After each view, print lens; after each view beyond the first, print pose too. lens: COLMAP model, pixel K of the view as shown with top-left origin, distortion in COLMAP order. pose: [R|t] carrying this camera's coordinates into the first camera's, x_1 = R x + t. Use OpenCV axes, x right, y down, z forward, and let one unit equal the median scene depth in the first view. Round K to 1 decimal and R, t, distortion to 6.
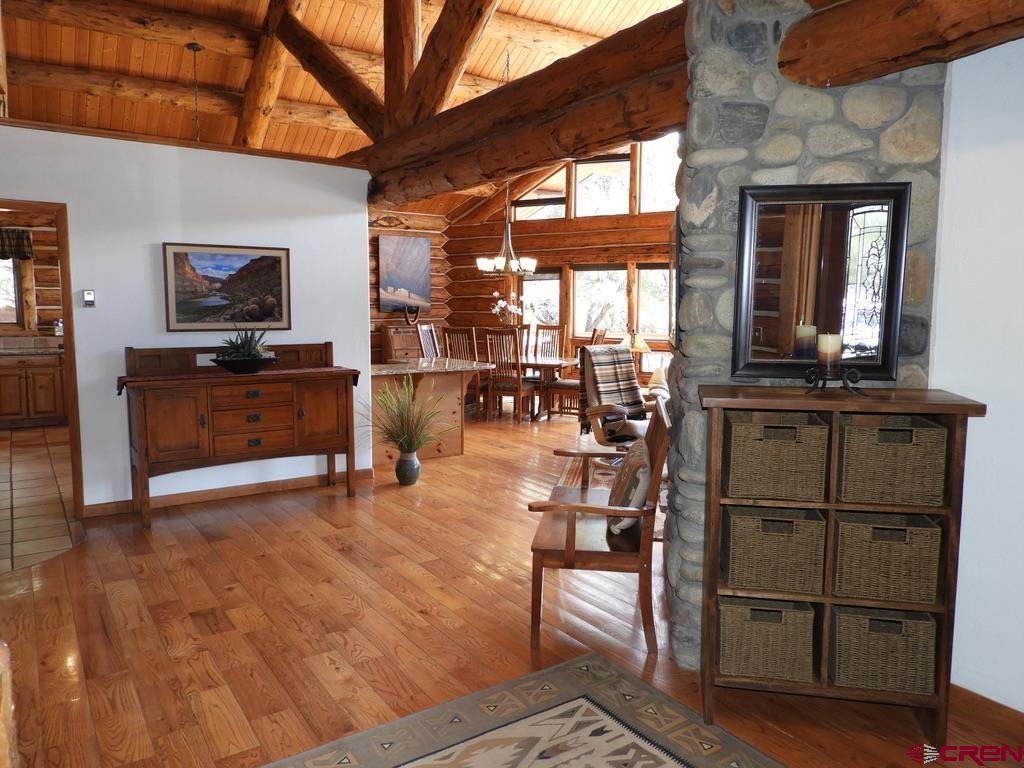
lens RADIAL K [[723.8, 0, 513.5], [0, 723.8, 384.3], [0, 0, 1]] dist [0.006053, -0.004971]
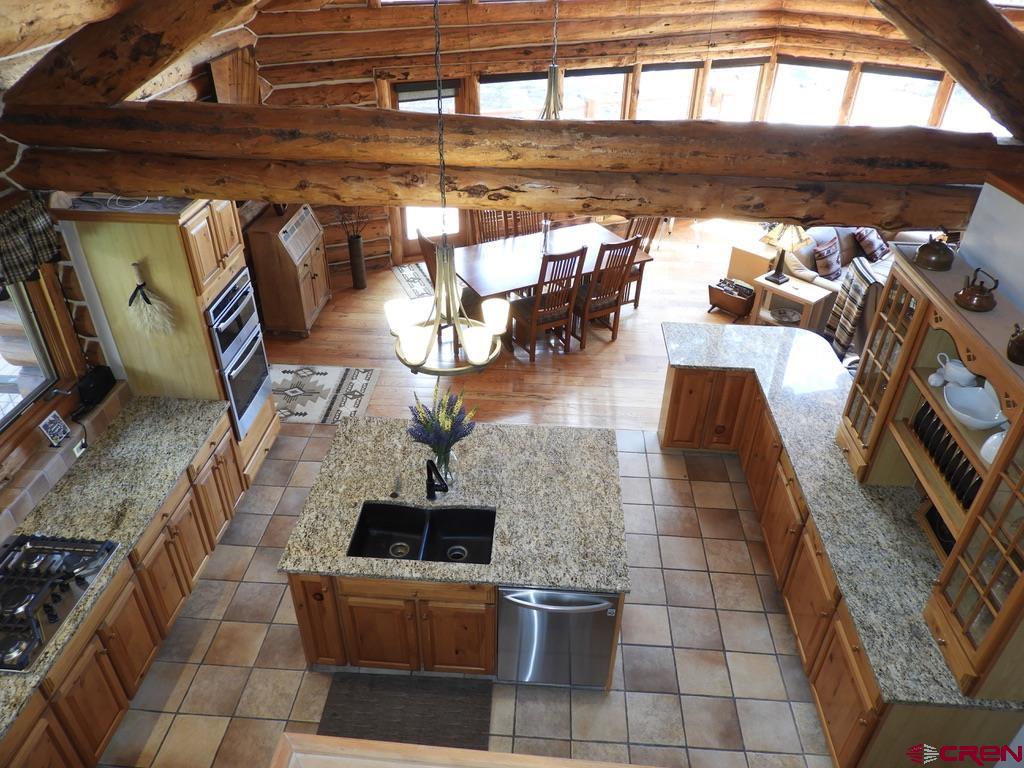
lens RADIAL K [[723.8, 0, 513.5], [0, 723.8, 384.3], [0, 0, 1]] dist [0.006053, -0.004971]
pose [[0.616284, -0.431998, 0.658462, -0.545289], [0.070575, 0.863048, 0.500167, -0.280319], [-0.784355, -0.261774, 0.562371, 0.536270]]
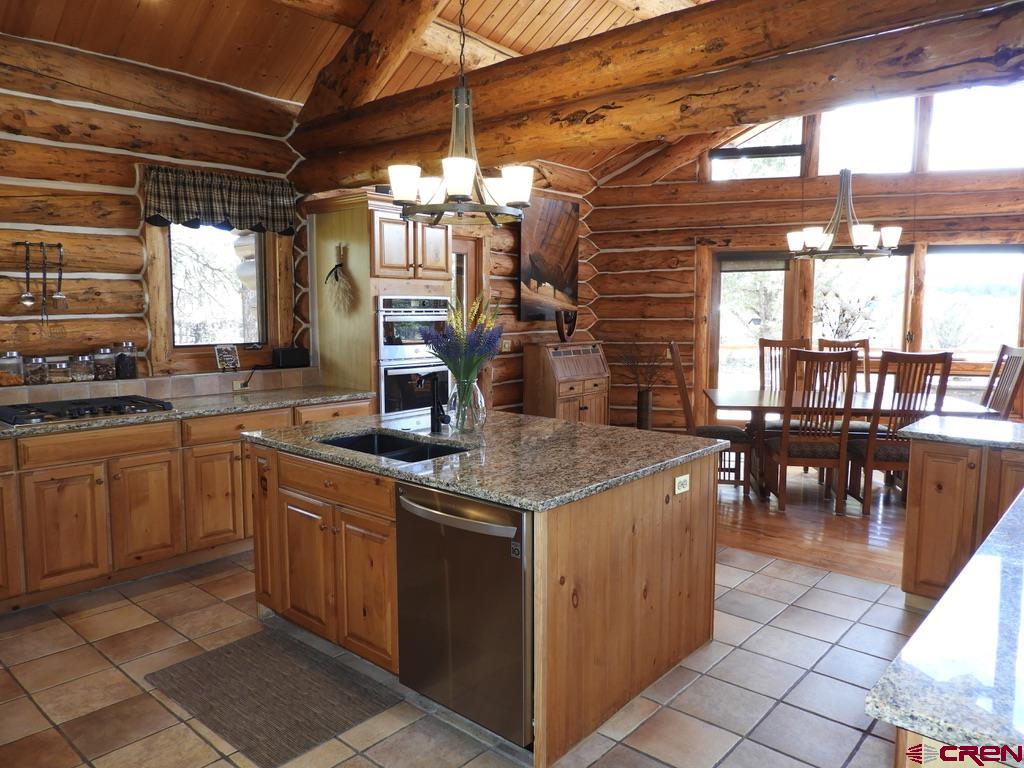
lens RADIAL K [[723.8, 0, 513.5], [0, 723.8, 384.3], [0, 0, 1]] dist [0.006053, -0.004971]
pose [[0.969793, -0.028194, 0.242296, -0.382087], [0.028818, 0.999584, 0.000971, -0.052788], [-0.242222, 0.006041, 0.970202, 0.460764]]
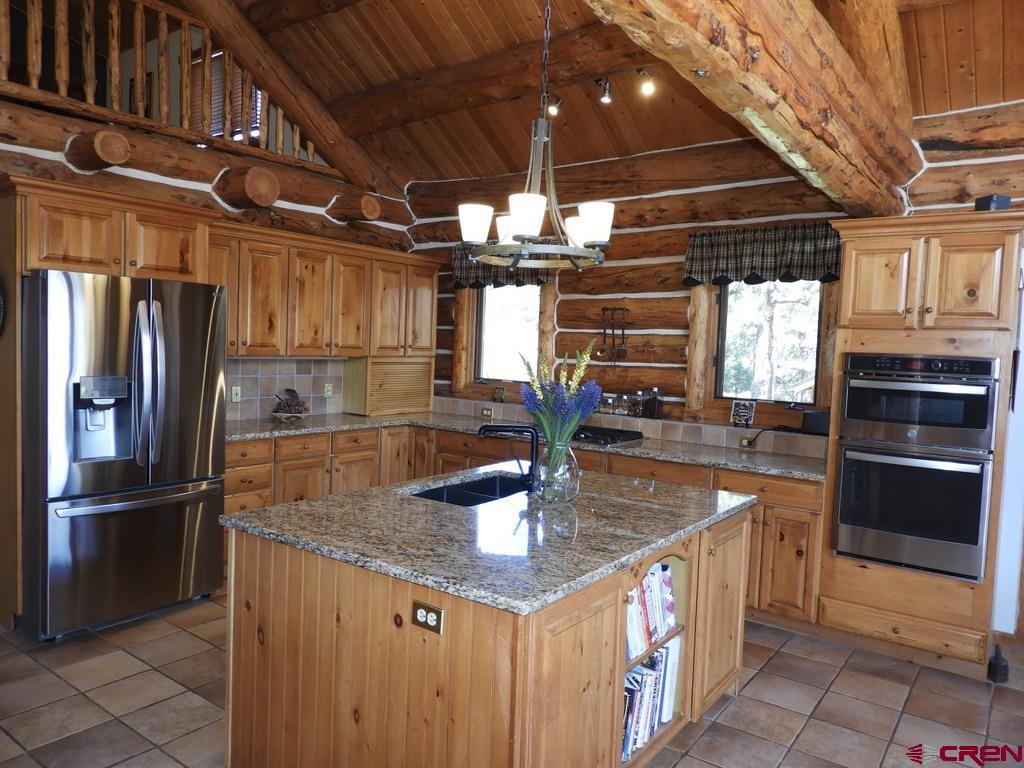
lens RADIAL K [[723.8, 0, 513.5], [0, 723.8, 384.3], [0, 0, 1]] dist [0.006053, -0.004971]
pose [[0.330941, 0.060639, -0.941701, -0.066704], [-0.139062, 0.990172, 0.014890, -0.079202], [0.933349, 0.126027, 0.336121, 0.666391]]
